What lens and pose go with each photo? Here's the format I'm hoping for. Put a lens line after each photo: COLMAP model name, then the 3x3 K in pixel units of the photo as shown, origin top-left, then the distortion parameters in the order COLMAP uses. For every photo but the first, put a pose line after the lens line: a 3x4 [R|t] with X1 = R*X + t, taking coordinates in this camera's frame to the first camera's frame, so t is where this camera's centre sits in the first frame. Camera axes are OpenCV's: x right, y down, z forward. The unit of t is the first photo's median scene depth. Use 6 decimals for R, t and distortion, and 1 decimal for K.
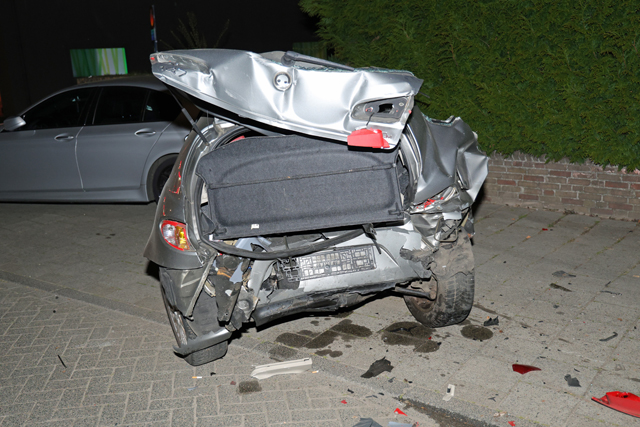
lens RADIAL K [[692.5, 0, 320.0], [0, 692.5, 213.5], [0, 0, 1]] dist [0.072509, 0.017008]
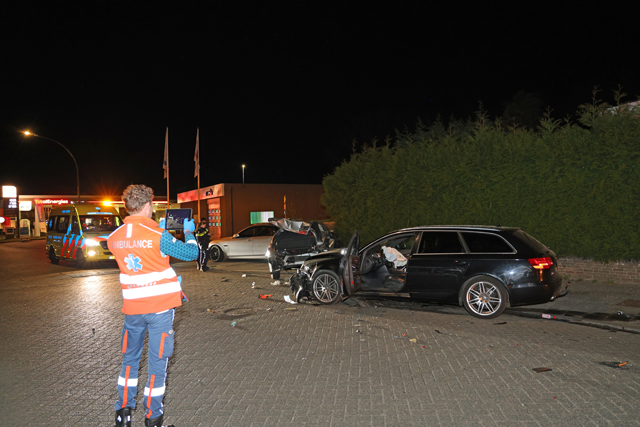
lens RADIAL K [[444.3, 0, 323.1], [0, 444.3, 216.6], [0, 0, 1]] dist [-0.081380, 0.054248]
pose [[0.986690, 0.006794, -0.162472, 0.711278], [-0.040977, 0.977273, -0.207987, 0.449158], [0.157367, 0.211876, 0.964543, -2.228941]]
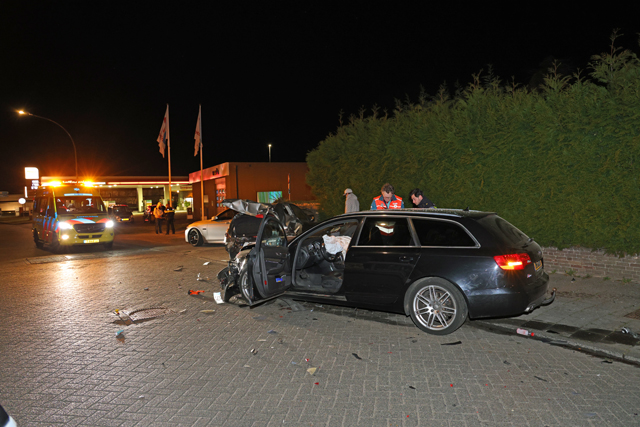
lens RADIAL K [[444.3, 0, 323.1], [0, 444.3, 216.6], [0, 0, 1]] dist [-0.081380, 0.054248]
pose [[0.972294, 0.014665, -0.233300, 1.069061], [-0.053200, 0.985722, -0.159753, 0.328604], [0.227626, 0.167738, 0.959192, -1.709382]]
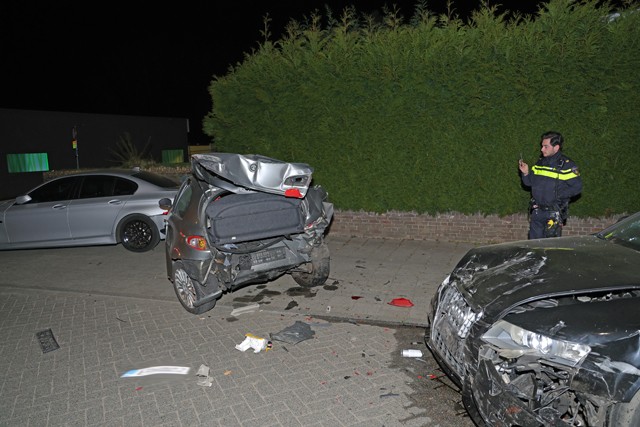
lens RADIAL K [[444.3, 0, 323.1], [0, 444.3, 216.6], [0, 0, 1]] dist [-0.081380, 0.054248]
pose [[0.942331, -0.031202, 0.333225, -0.252331], [0.062540, 0.994524, -0.083735, 0.073600], [-0.328788, 0.099746, 0.939122, -0.289035]]
